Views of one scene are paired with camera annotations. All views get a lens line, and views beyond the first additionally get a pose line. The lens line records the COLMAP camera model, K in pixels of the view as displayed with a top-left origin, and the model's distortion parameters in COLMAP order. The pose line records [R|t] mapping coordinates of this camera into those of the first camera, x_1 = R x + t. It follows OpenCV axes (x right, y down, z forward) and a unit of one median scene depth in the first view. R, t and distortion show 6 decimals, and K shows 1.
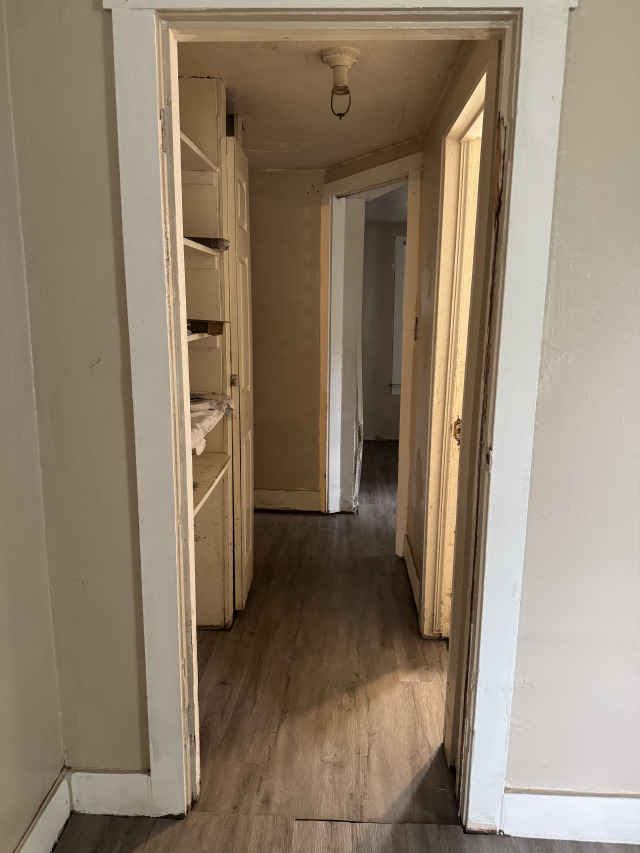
lens RADIAL K [[603.6, 0, 319.6], [0, 603.6, 423.0], [0, 0, 1]] dist [0.021554, -0.023612]
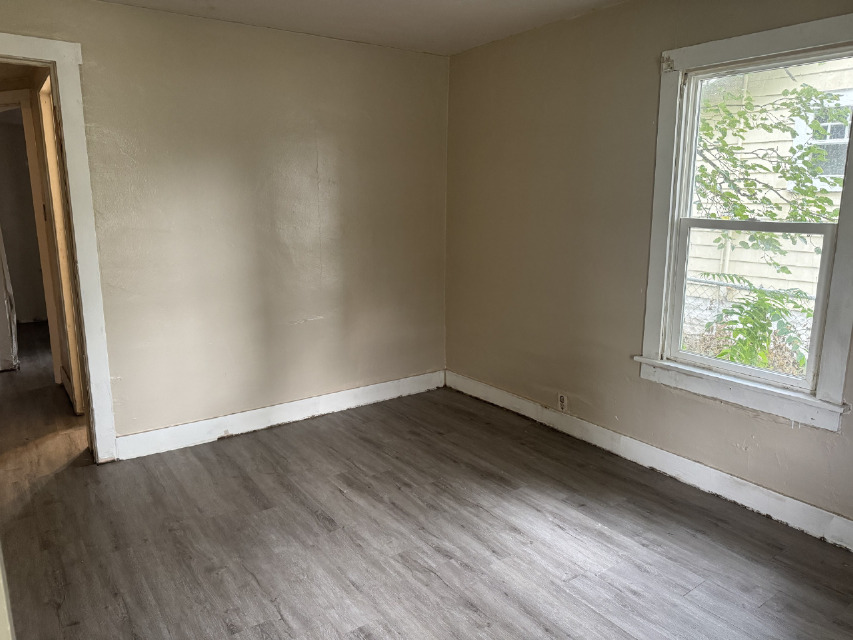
lens RADIAL K [[603.6, 0, 422.9], [0, 603.6, 316.0], [0, 0, 1]] dist [0.021554, -0.023612]
pose [[0.787446, -0.125674, 0.603436, -0.036578], [0.126956, 0.991072, 0.040734, 0.175964], [-0.603168, 0.044534, 0.796370, -0.831398]]
